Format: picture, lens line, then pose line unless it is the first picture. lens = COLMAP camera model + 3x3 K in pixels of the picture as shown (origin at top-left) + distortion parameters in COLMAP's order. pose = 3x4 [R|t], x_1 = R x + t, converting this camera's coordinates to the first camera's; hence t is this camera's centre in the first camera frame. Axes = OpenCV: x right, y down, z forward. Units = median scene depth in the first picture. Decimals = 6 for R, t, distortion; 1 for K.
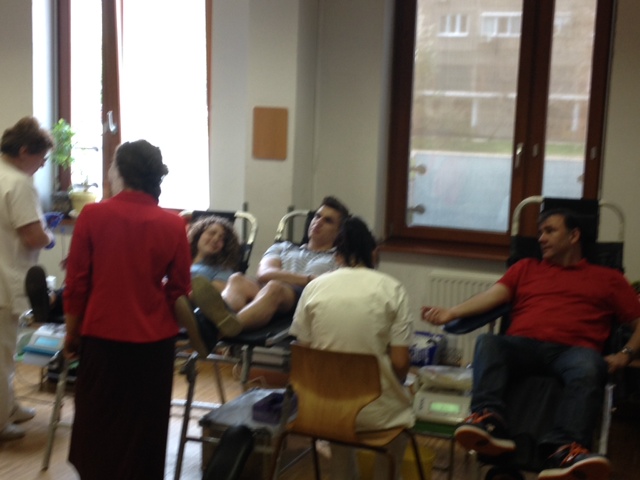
lens RADIAL K [[1029.8, 0, 338.9], [0, 1029.8, 203.3], [0, 0, 1]] dist [0.125770, -0.067303]
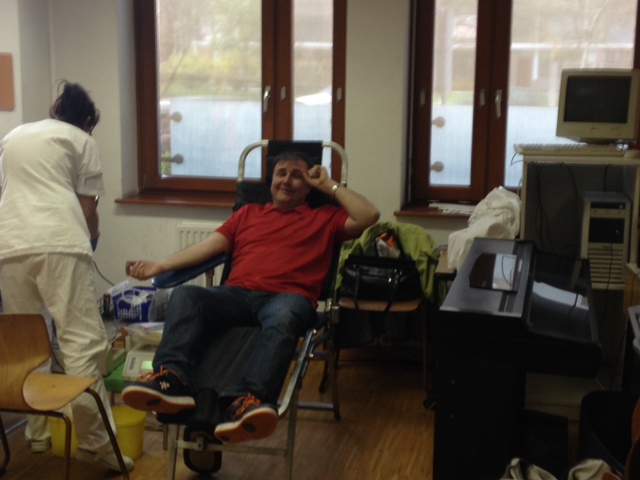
lens RADIAL K [[1029.8, 0, 338.9], [0, 1029.8, 203.3], [0, 0, 1]] dist [0.125770, -0.067303]
pose [[0.992148, -0.043481, 0.117268, 0.164316], [0.038192, 0.998165, 0.046981, 0.010917], [-0.119095, -0.042133, 0.991988, 0.044737]]
